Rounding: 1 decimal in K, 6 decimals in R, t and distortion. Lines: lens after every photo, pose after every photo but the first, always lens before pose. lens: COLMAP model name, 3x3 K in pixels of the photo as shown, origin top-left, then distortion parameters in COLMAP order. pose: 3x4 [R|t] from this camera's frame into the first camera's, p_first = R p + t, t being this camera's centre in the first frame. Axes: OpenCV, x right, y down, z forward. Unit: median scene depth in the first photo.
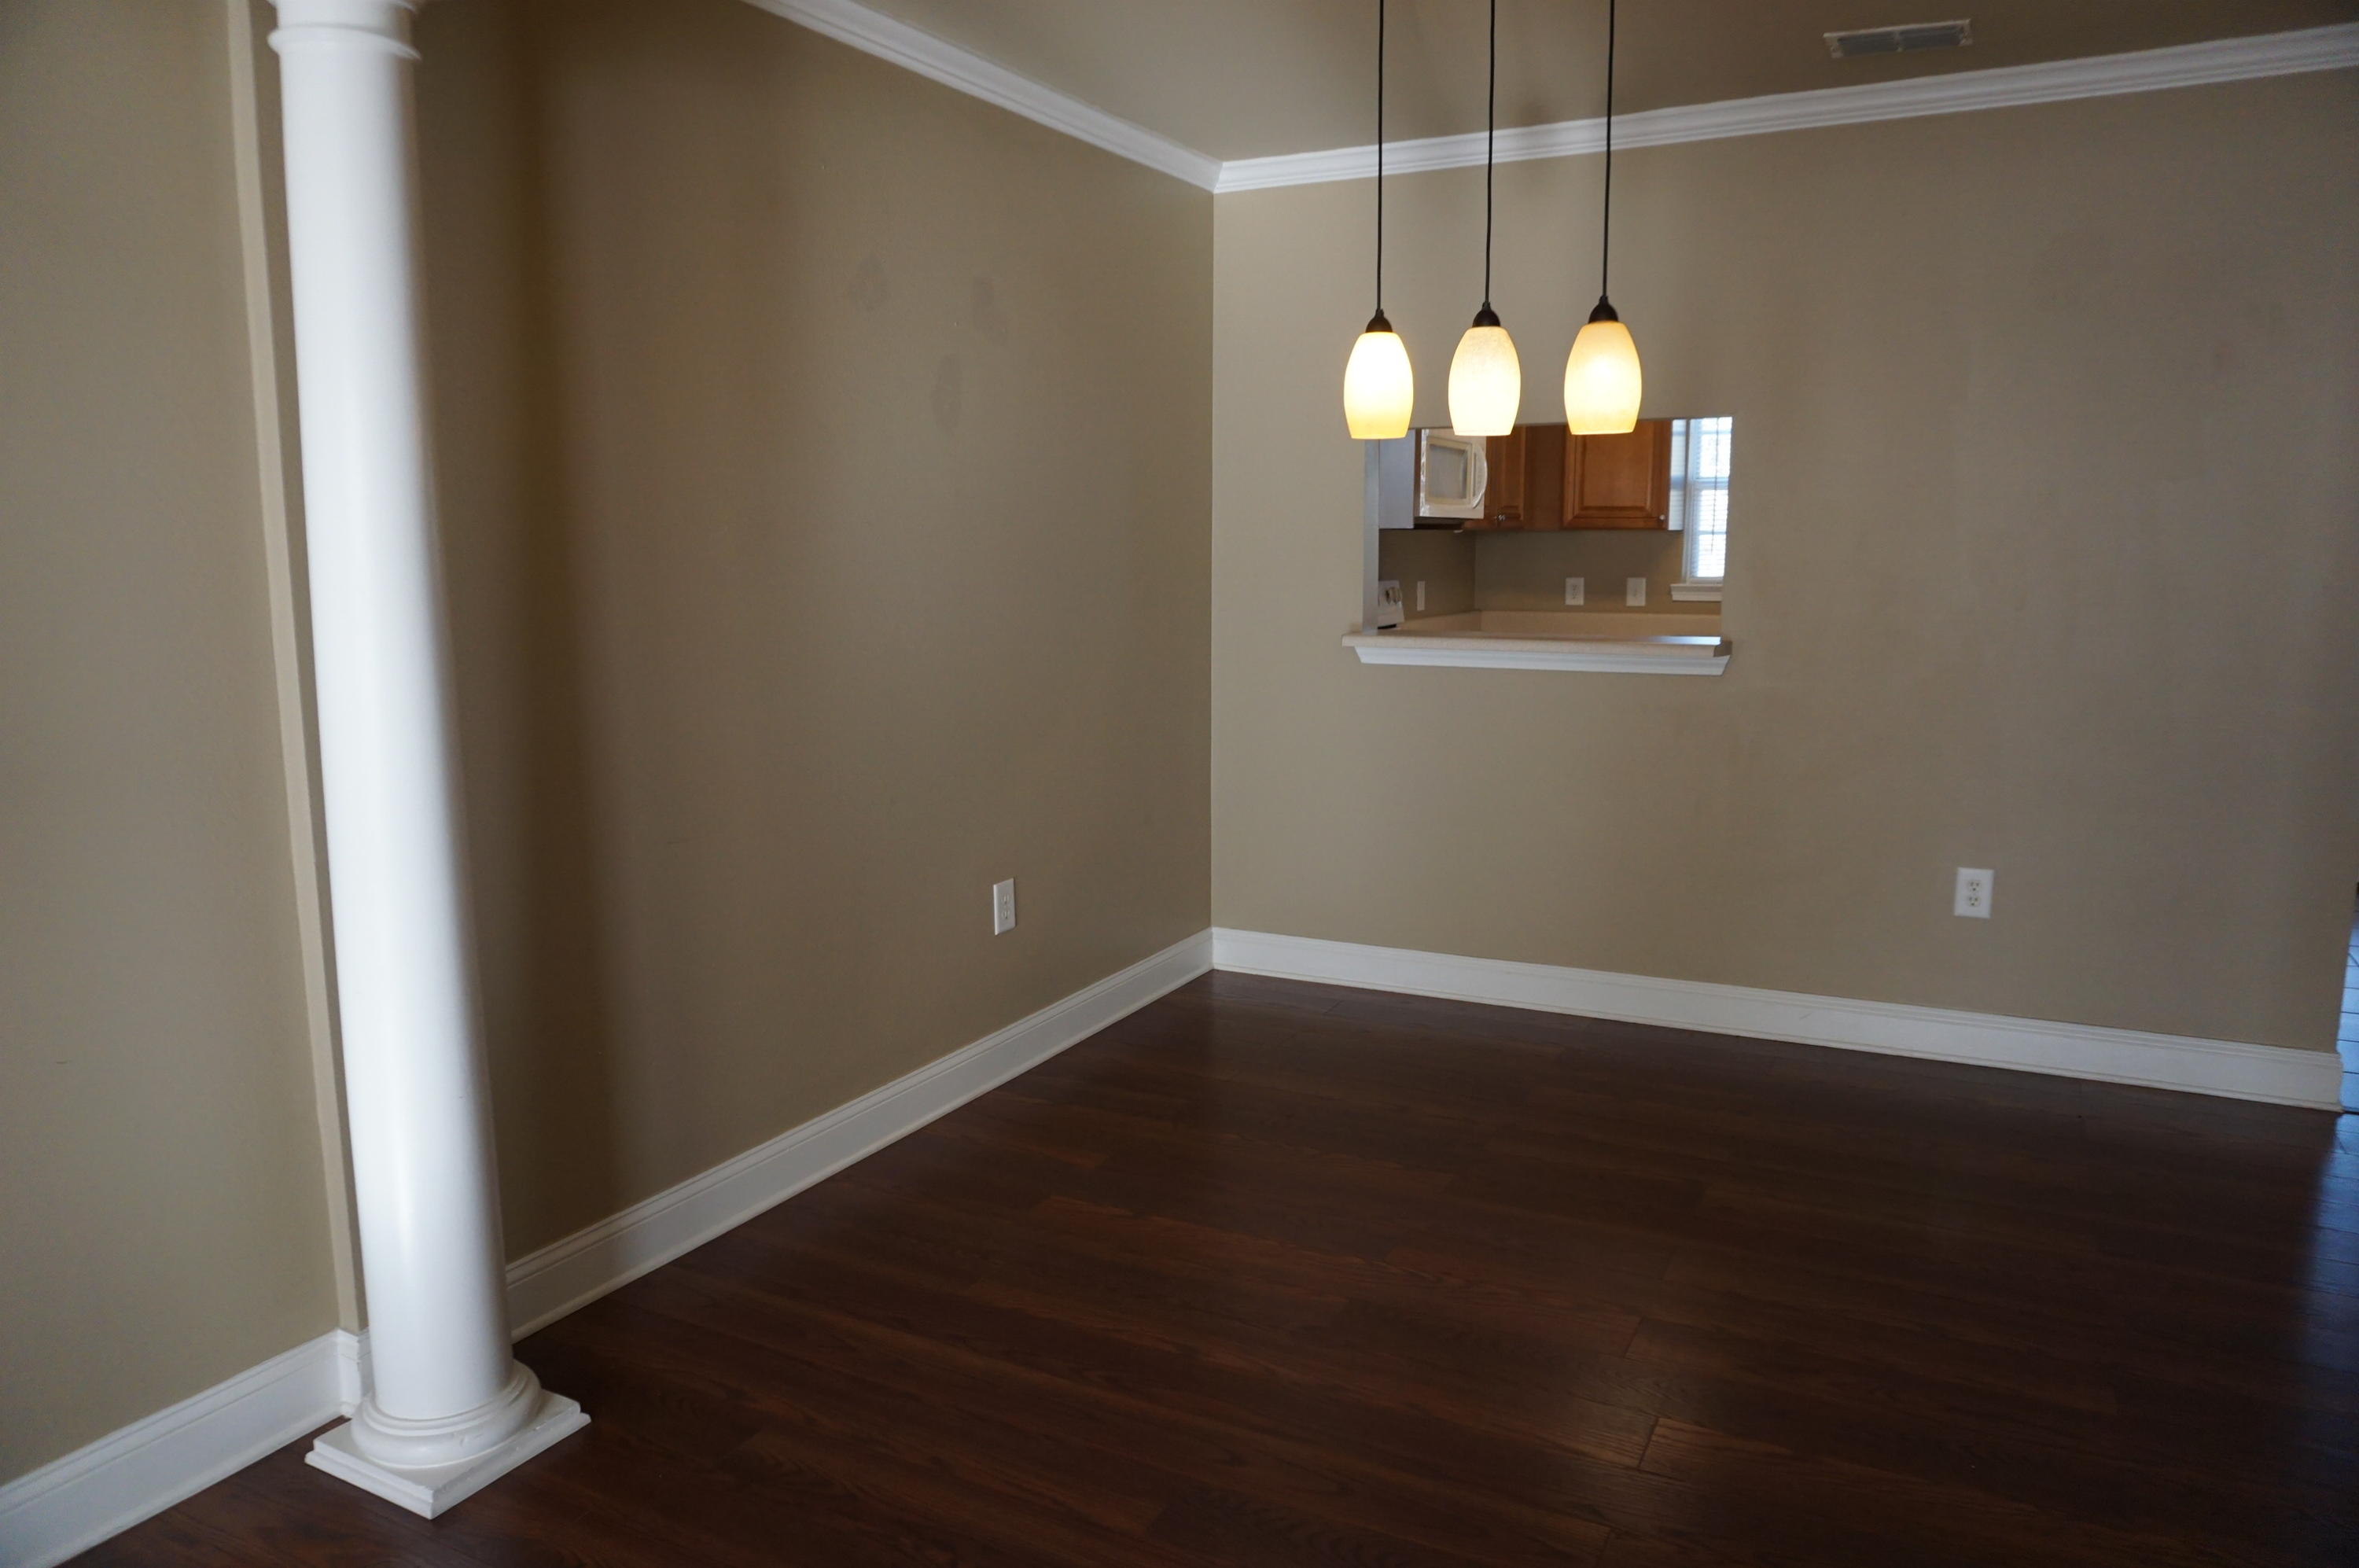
lens RADIAL K [[1594.4, 0, 1202.3], [0, 1594.4, 787.9], [0, 0, 1]] dist [-0.051972, 0.035096]
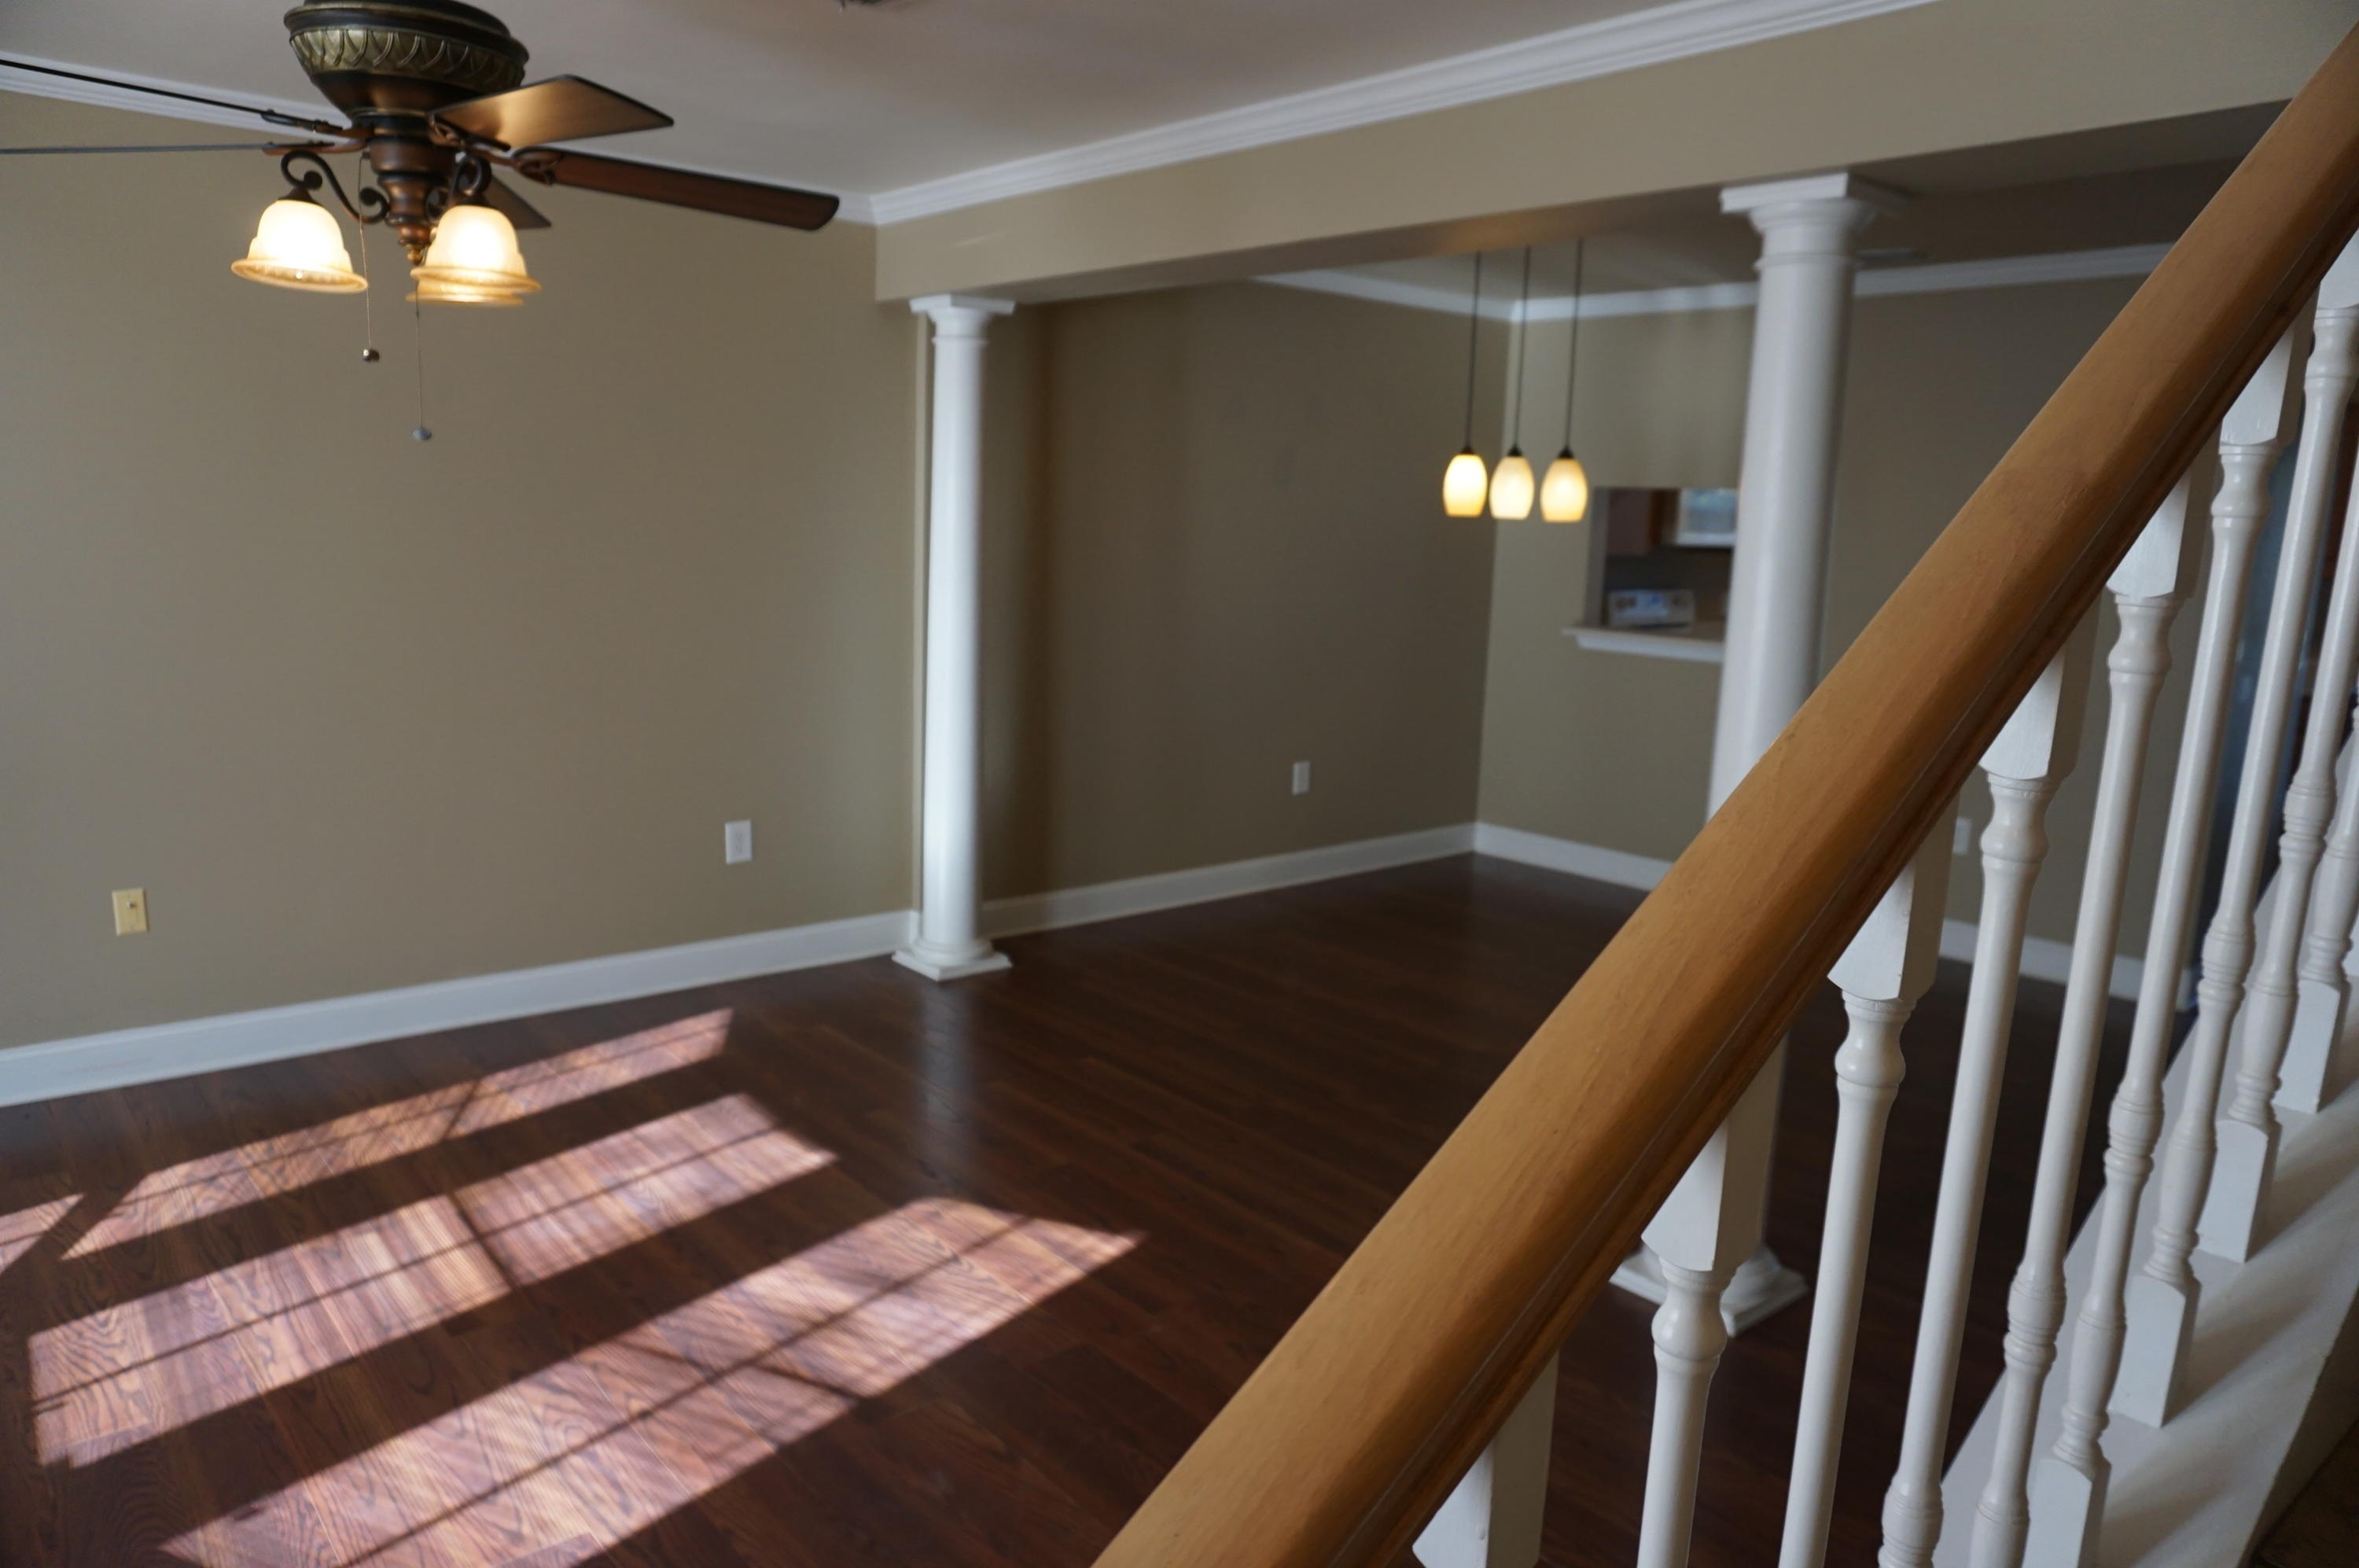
lens RADIAL K [[1594.4, 0, 1175.0], [0, 1594.4, 783.0], [0, 0, 1]] dist [-0.051972, 0.035096]
pose [[0.920278, 0.101651, -0.377830, 0.375514], [-0.097024, 0.994789, 0.031317, 0.041316], [0.379045, 0.007838, 0.925345, -0.564865]]
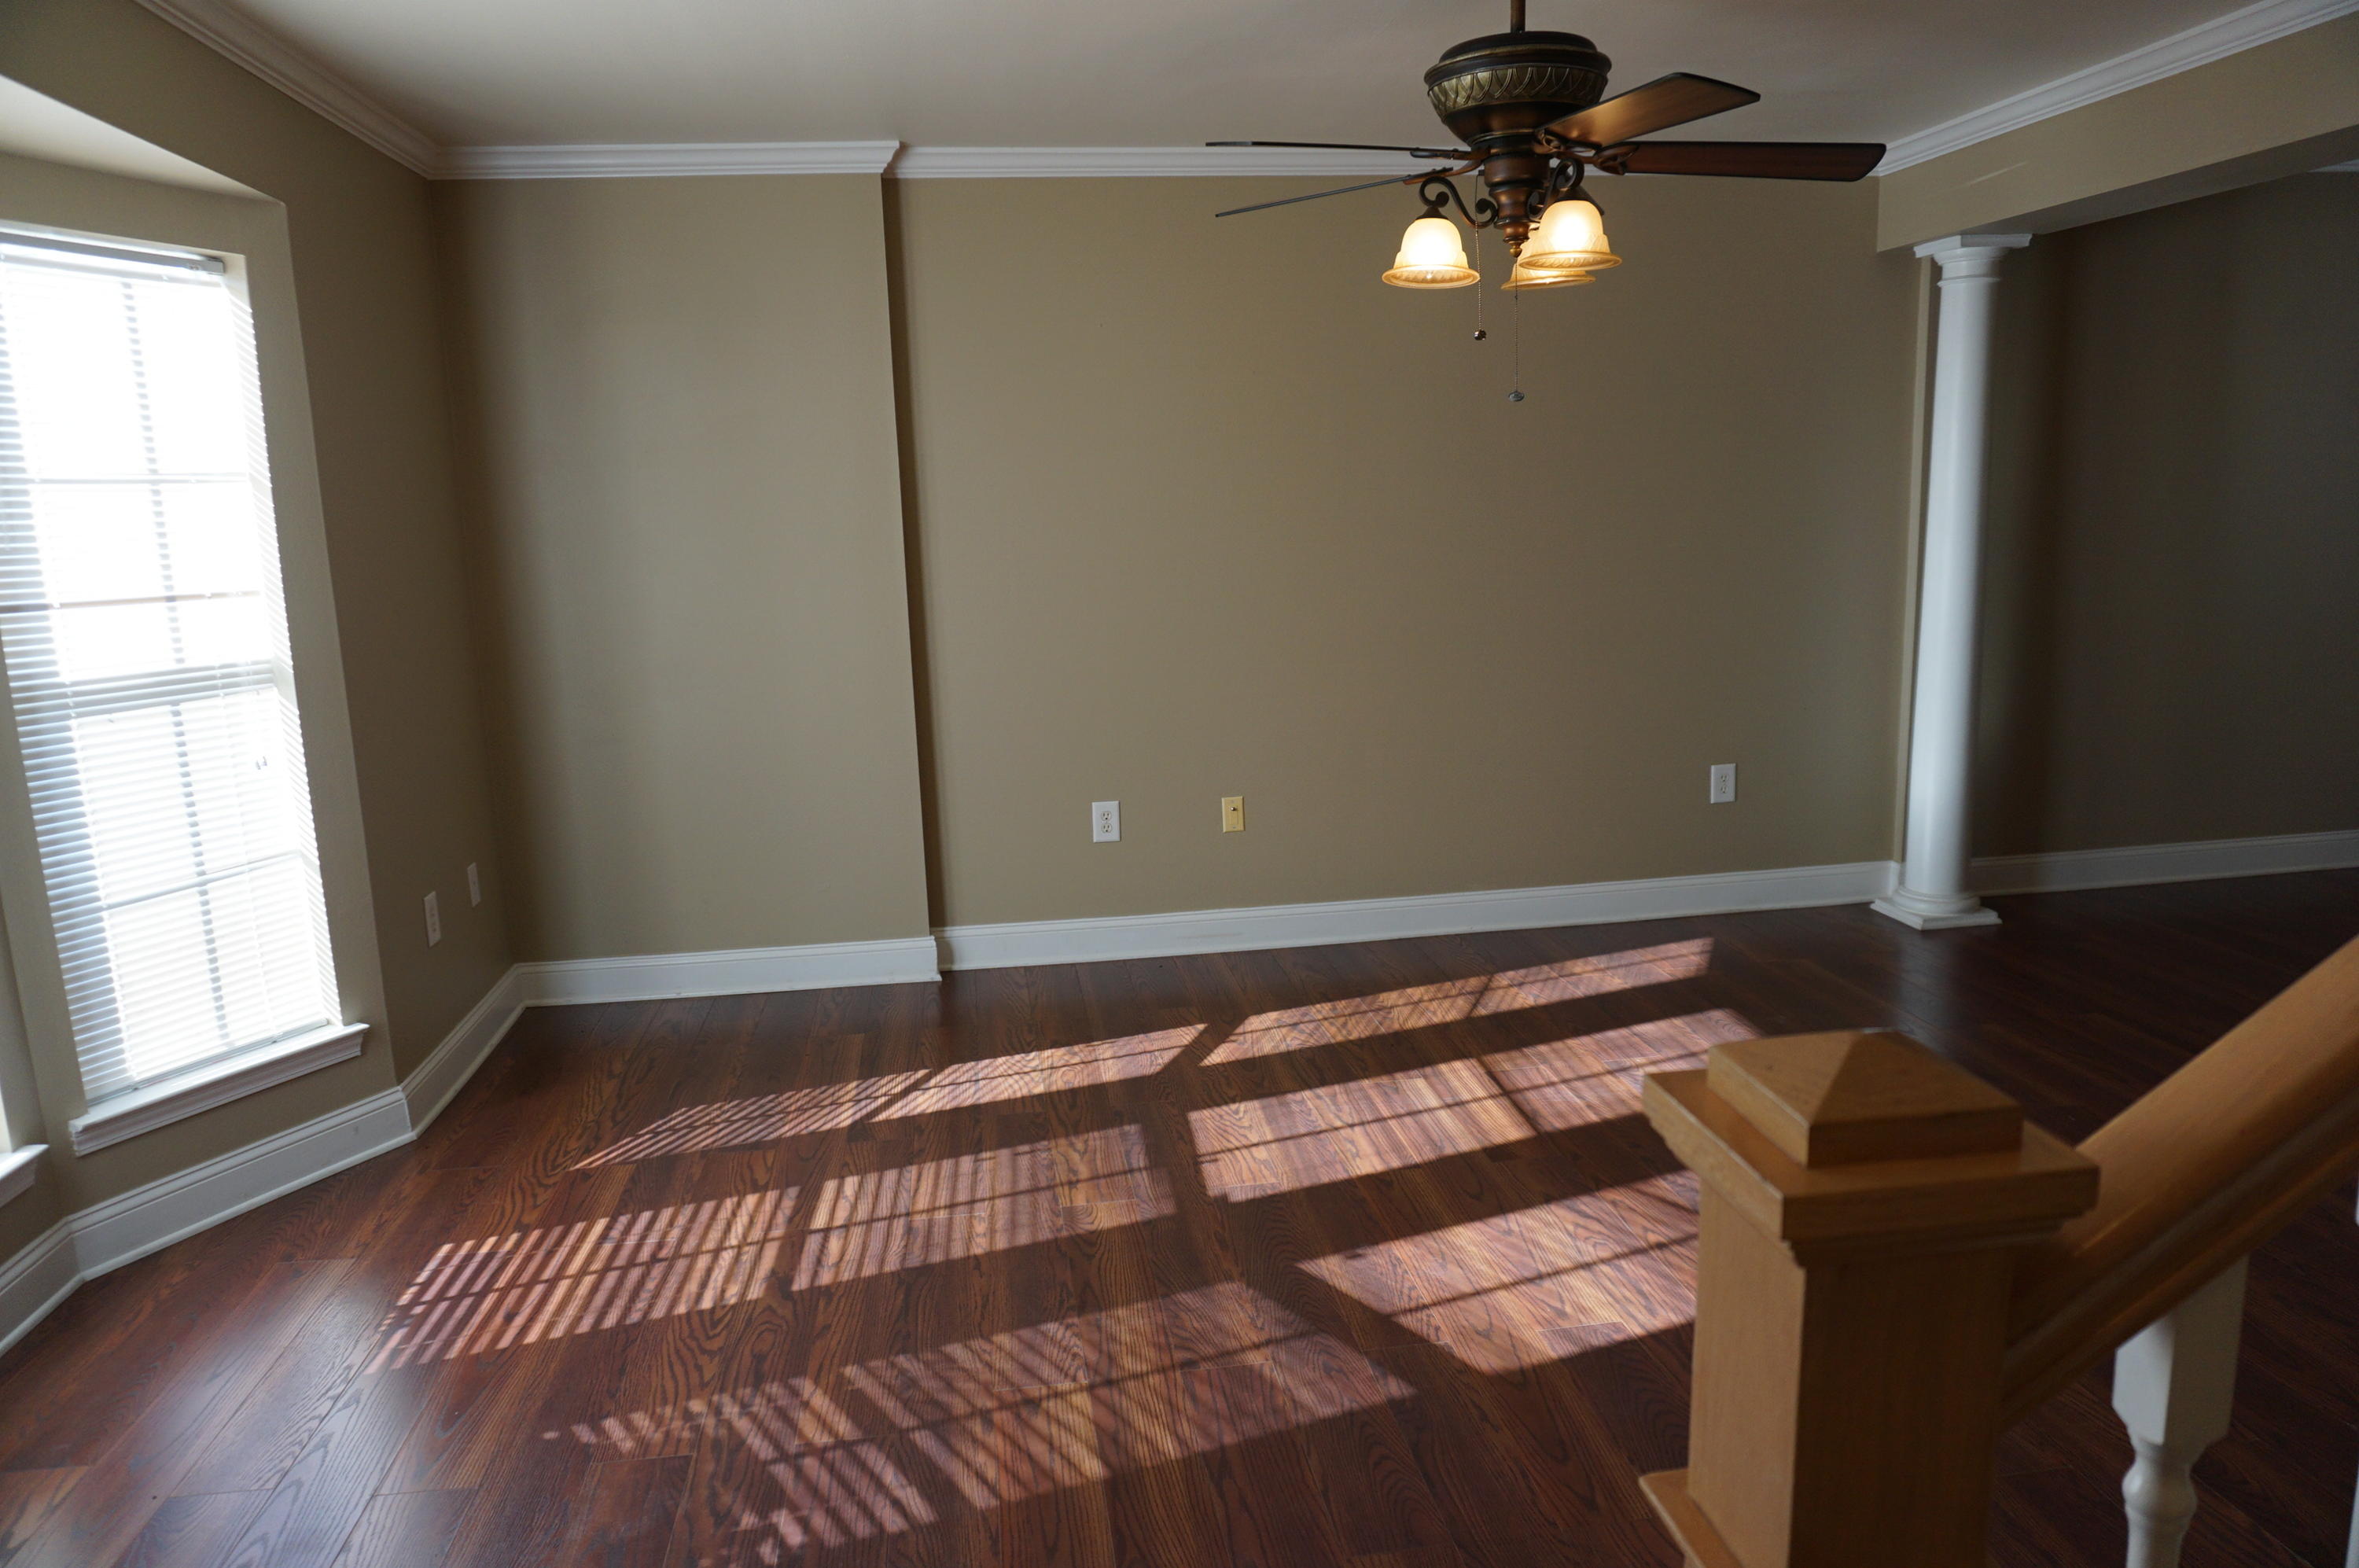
lens RADIAL K [[1594.4, 0, 1170.5], [0, 1594.4, 790.8], [0, 0, 1]] dist [-0.051972, 0.035096]
pose [[0.569953, 0.133255, -0.810800, 0.399859], [-0.094208, 0.990853, 0.096623, 0.082585], [0.816259, 0.021313, 0.577293, -0.673989]]
